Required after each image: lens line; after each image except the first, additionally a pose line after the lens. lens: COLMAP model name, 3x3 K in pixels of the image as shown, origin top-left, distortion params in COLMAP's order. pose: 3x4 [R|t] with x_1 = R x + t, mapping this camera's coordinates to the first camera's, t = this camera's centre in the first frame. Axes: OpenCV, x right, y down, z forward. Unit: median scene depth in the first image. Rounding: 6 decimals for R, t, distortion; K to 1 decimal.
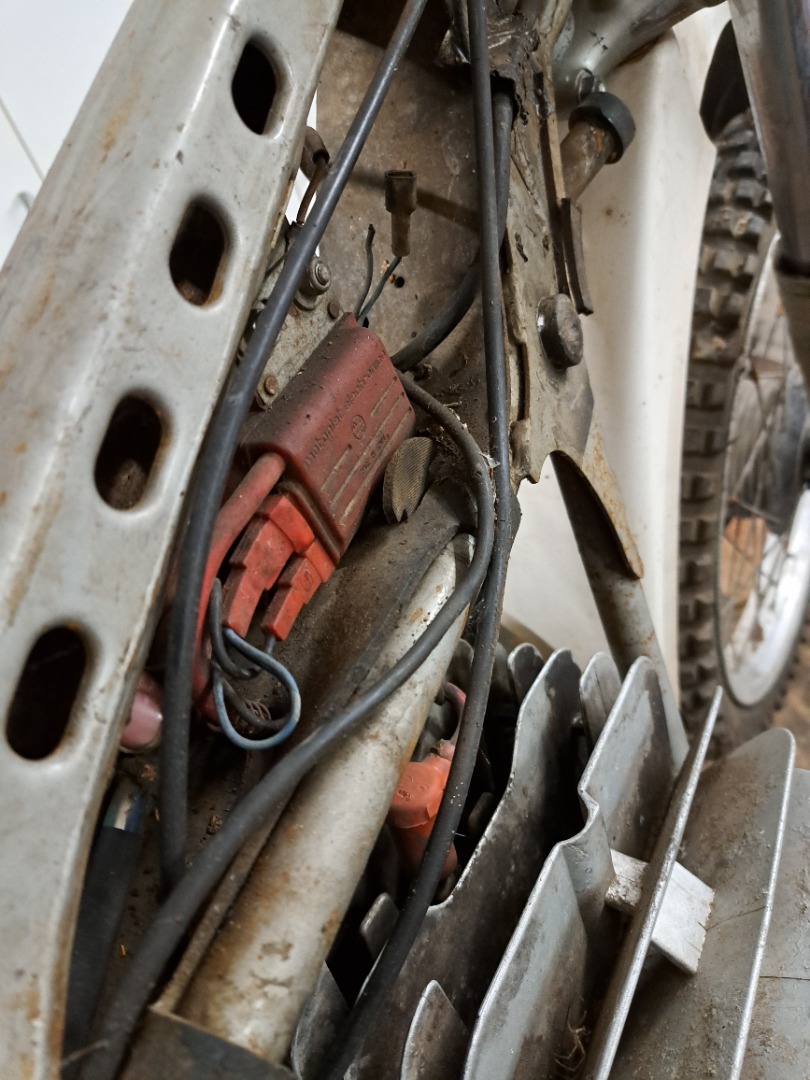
lens RADIAL K [[772.9, 0, 407.7], [0, 772.9, 559.3], [0, 0, 1]] dist [0.060430, -0.084855]
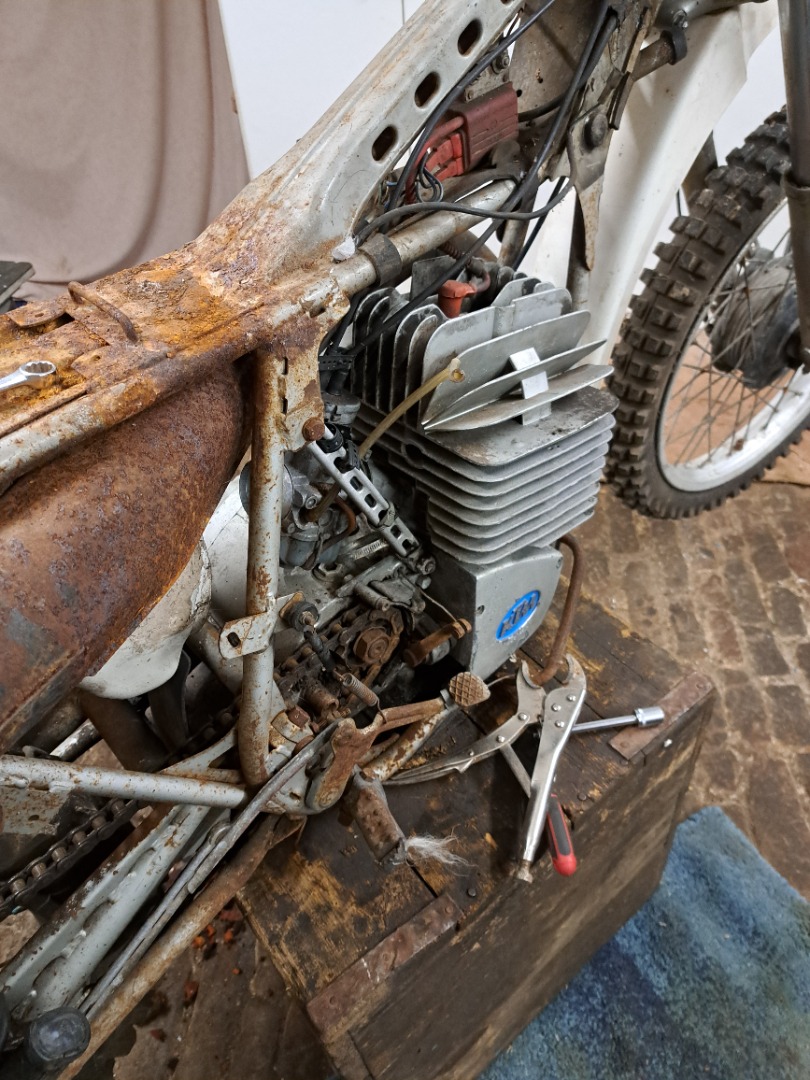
lens RADIAL K [[772.9, 0, 407.7], [0, 772.9, 559.3], [0, 0, 1]] dist [0.060430, -0.084855]
pose [[0.902681, 0.427250, -0.051228, 0.457108], [-0.406533, 0.885763, 0.223954, 0.689822], [0.141060, -0.181333, 0.973252, -1.980056]]
